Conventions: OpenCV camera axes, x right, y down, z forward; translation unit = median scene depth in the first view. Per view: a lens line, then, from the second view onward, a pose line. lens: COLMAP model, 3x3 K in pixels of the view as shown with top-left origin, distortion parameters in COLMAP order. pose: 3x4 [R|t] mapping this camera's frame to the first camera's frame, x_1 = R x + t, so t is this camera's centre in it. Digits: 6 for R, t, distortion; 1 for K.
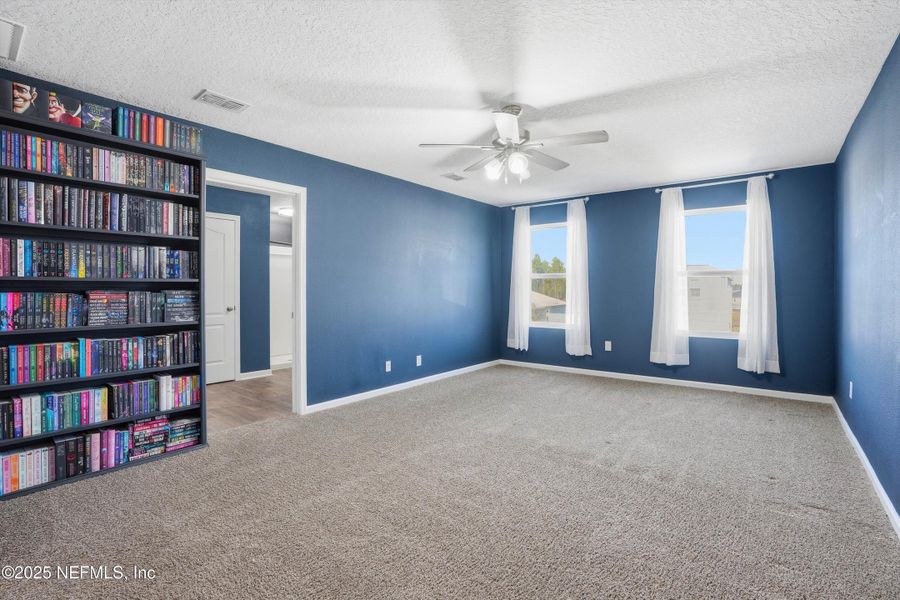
lens RADIAL K [[436.9, 0, 450.0], [0, 436.9, 300.0], [0, 0, 1]] dist [-0.000320, 0.000092]
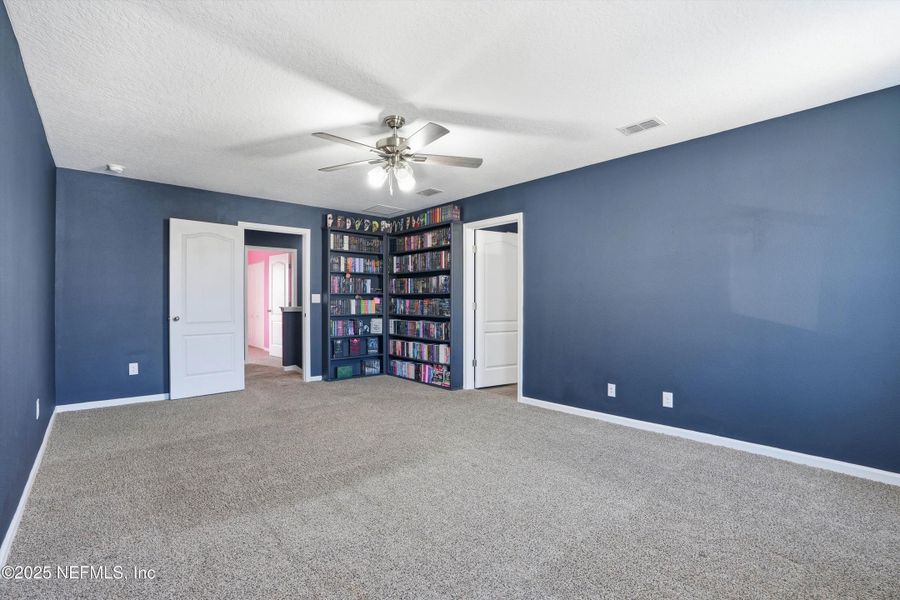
lens RADIAL K [[413.8, 0, 453.7], [0, 413.8, 300.3], [0, 0, 1]] dist [-0.031772, 0.000725]
pose [[-0.154511, 0.006371, -0.987970, 1.161655], [-0.018477, 0.999786, 0.009337, -0.034707], [0.987818, 0.019698, -0.154361, 1.421293]]
